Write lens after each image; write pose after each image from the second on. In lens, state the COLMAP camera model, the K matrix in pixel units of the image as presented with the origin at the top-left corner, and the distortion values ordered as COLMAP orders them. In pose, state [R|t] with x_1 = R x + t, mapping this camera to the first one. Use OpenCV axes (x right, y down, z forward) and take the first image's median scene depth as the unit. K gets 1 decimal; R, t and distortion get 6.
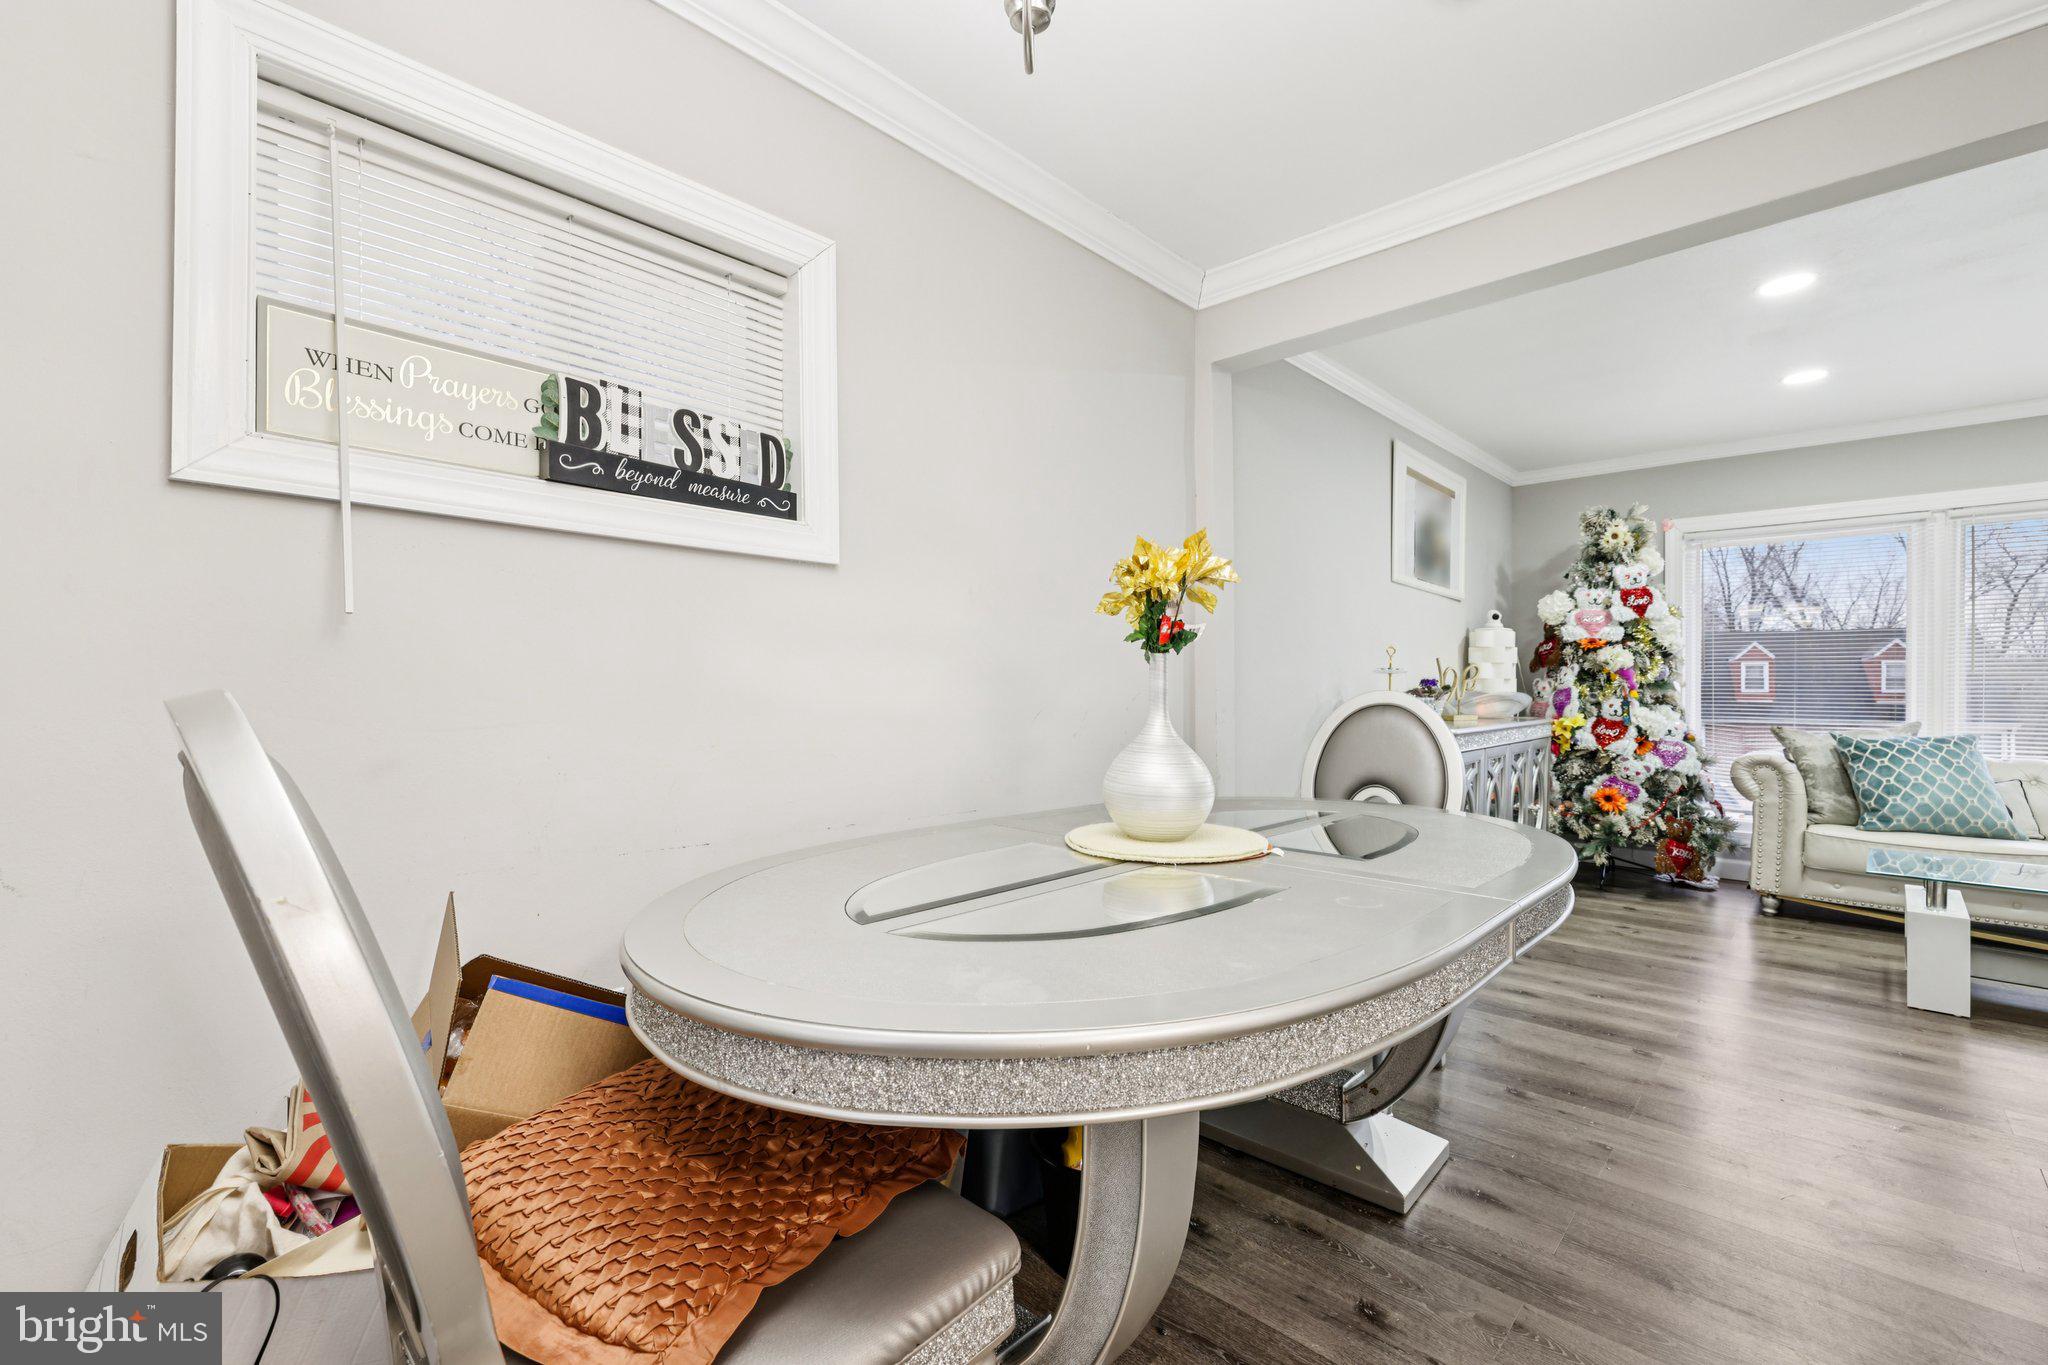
lens RADIAL K [[866.6, 0, 1029.7], [0, 866.6, 689.3], [0, 0, 1]] dist [-0.002722, 0.002136]
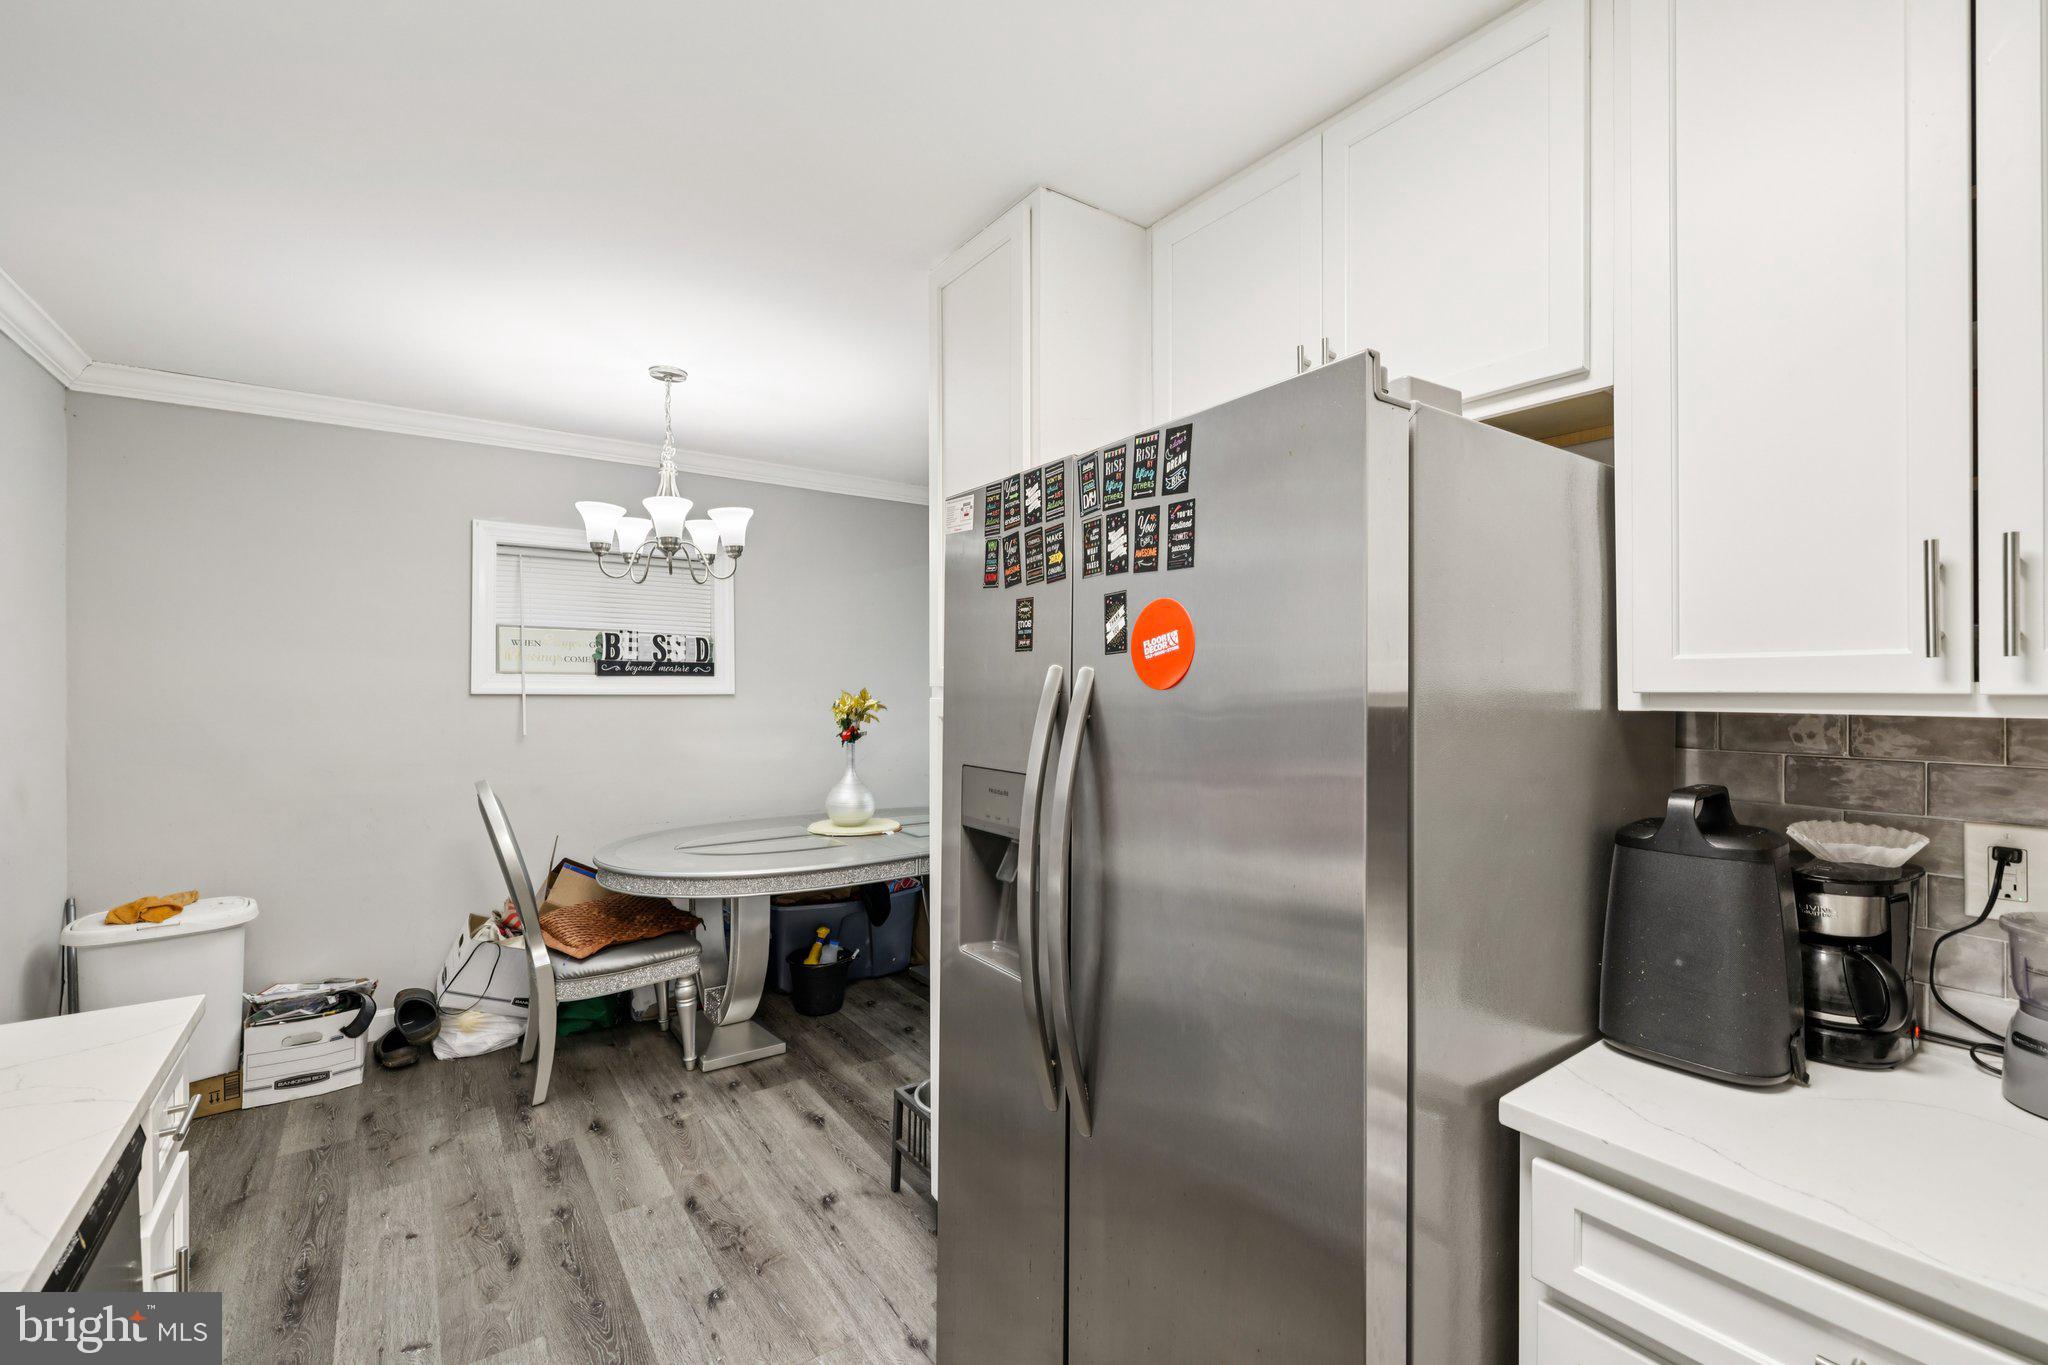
lens RADIAL K [[866.6, 0, 1033.7], [0, 866.6, 686.5], [0, 0, 1]] dist [-0.002722, 0.002136]
pose [[0.982514, 0.000221, -0.186191, 1.095423], [-0.000121, 1.000000, 0.000549, -0.199539], [0.186191, -0.000517, 0.982513, -1.170383]]
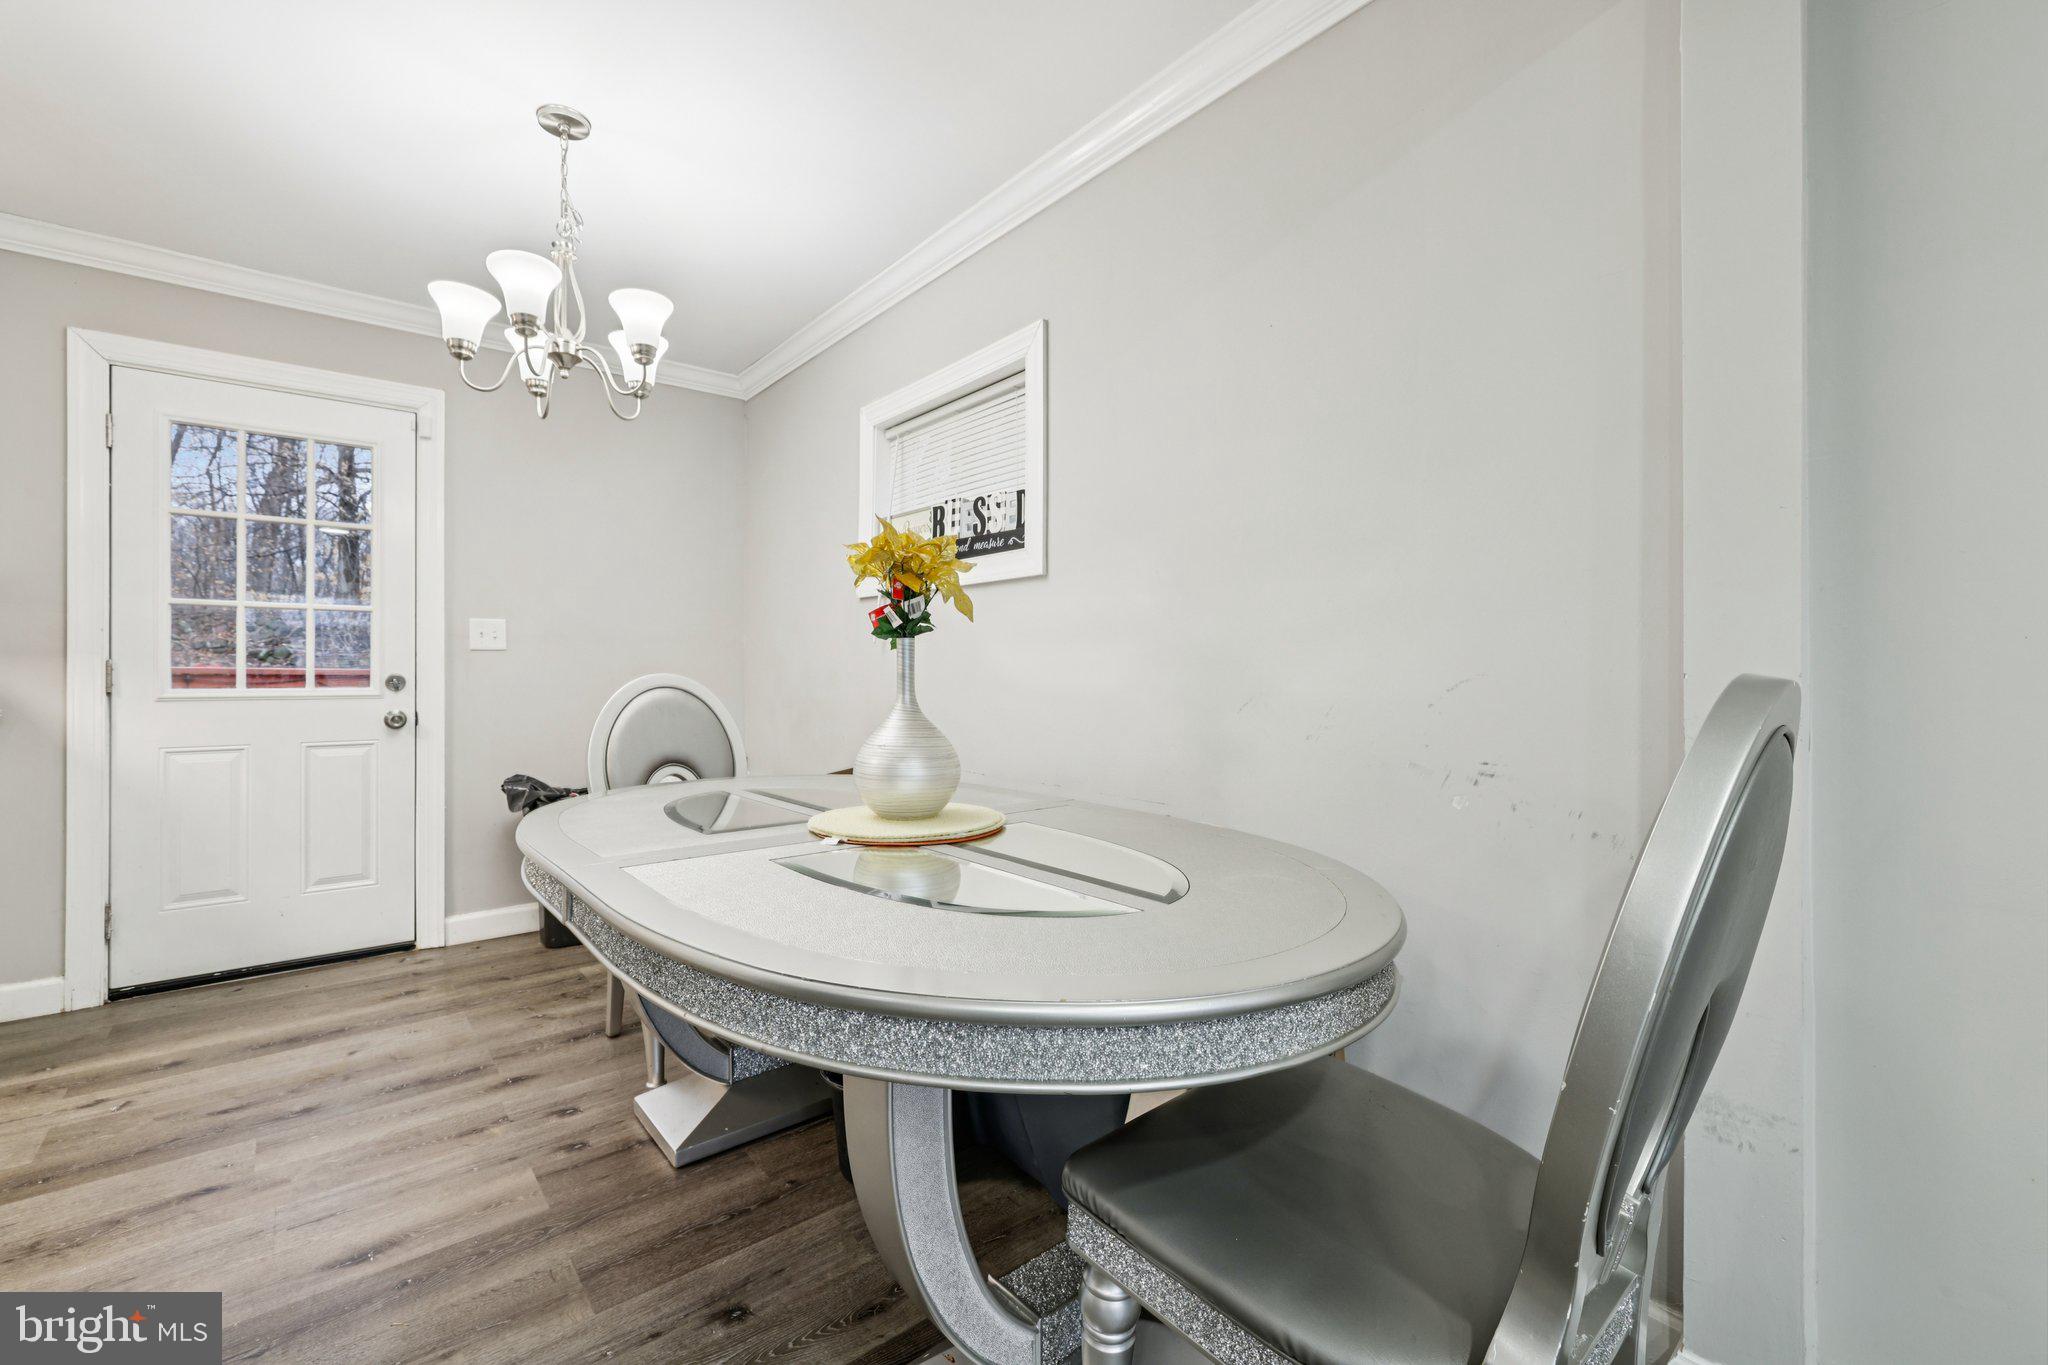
lens RADIAL K [[866.6, 0, 1010.1], [0, 866.6, 669.1], [0, 0, 1]] dist [-0.002722, 0.002136]
pose [[-0.128783, -0.002695, -0.991669, 1.248077], [0.000186, 0.999996, -0.002742, -0.005183], [0.991673, -0.000538, -0.128783, 1.352046]]
